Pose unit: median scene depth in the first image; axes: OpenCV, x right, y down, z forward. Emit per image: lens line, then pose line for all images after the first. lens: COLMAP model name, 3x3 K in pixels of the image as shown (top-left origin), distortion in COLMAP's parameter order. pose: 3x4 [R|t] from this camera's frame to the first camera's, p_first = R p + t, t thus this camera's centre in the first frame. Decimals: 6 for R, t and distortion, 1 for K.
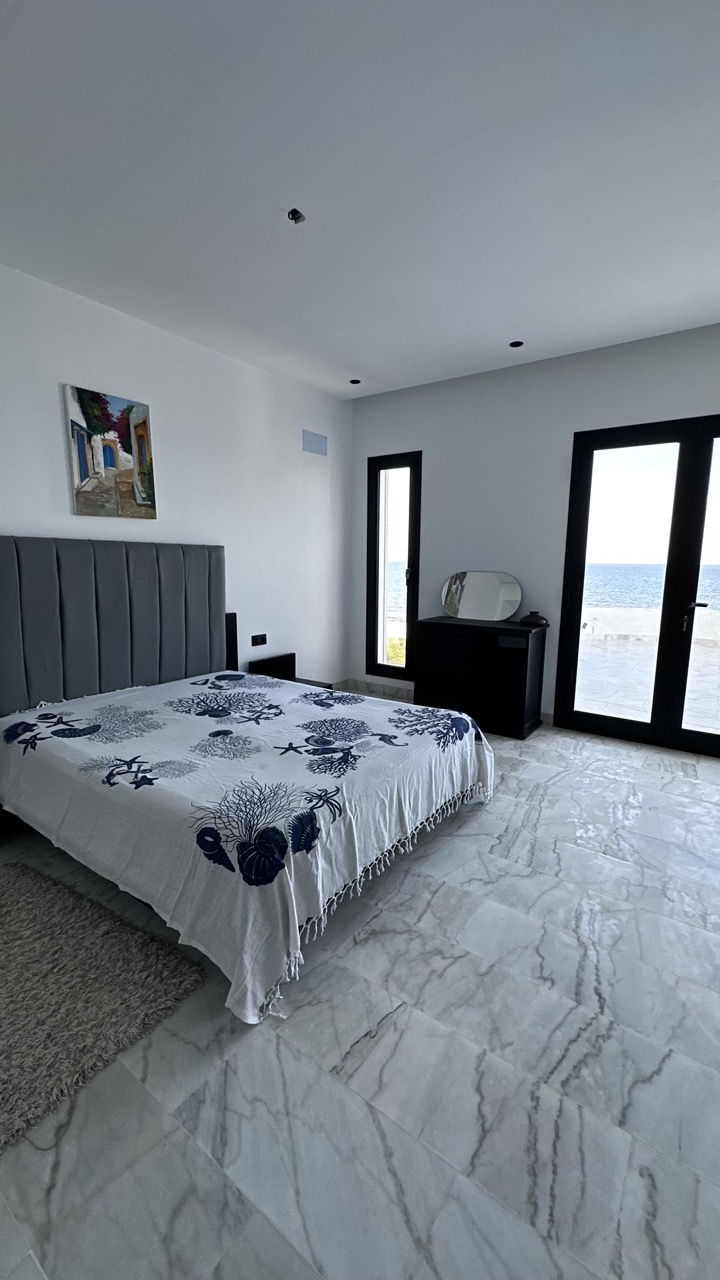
lens RADIAL K [[518.7, 0, 353.9], [0, 518.7, 644.4], [0, 0, 1]] dist [-0.003776, -0.000282]
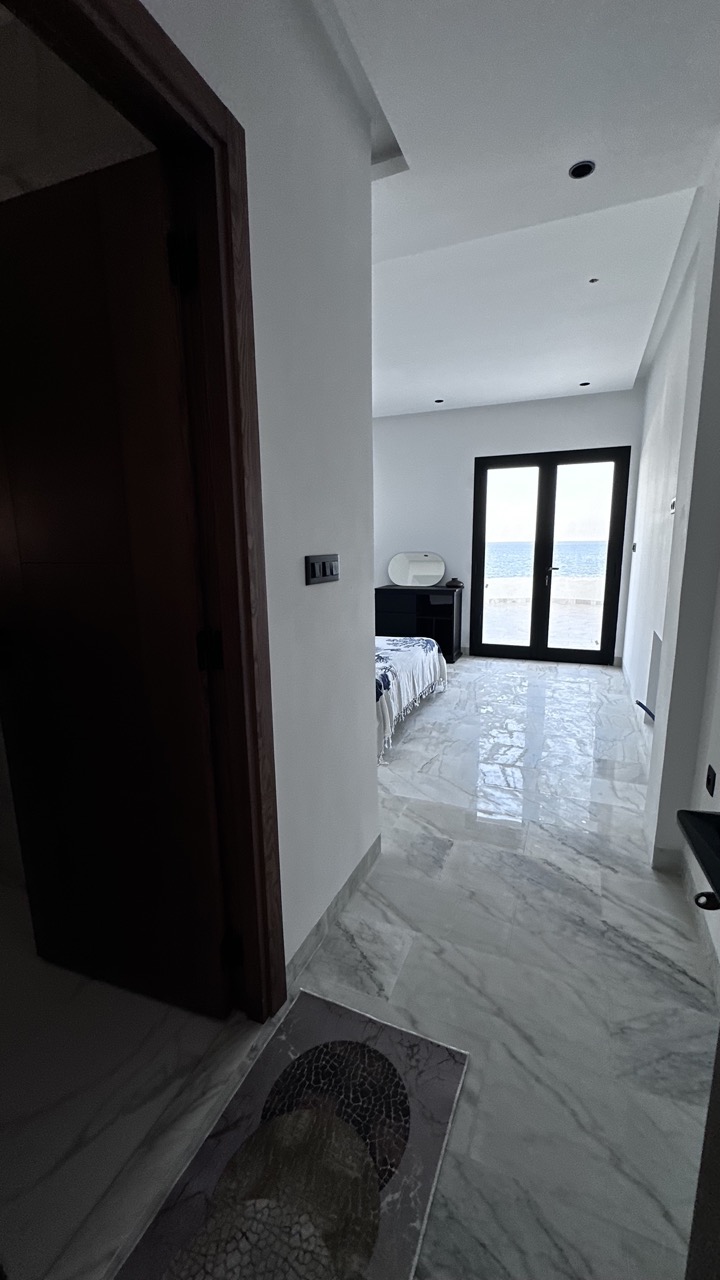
lens RADIAL K [[518.7, 0, 353.9], [0, 518.7, 644.4], [0, 0, 1]] dist [-0.003776, -0.000282]
pose [[0.975361, -0.063607, 0.211246, -0.306230], [0.056908, 0.997669, 0.037649, 0.063768], [-0.213148, -0.024700, 0.976708, -0.462753]]
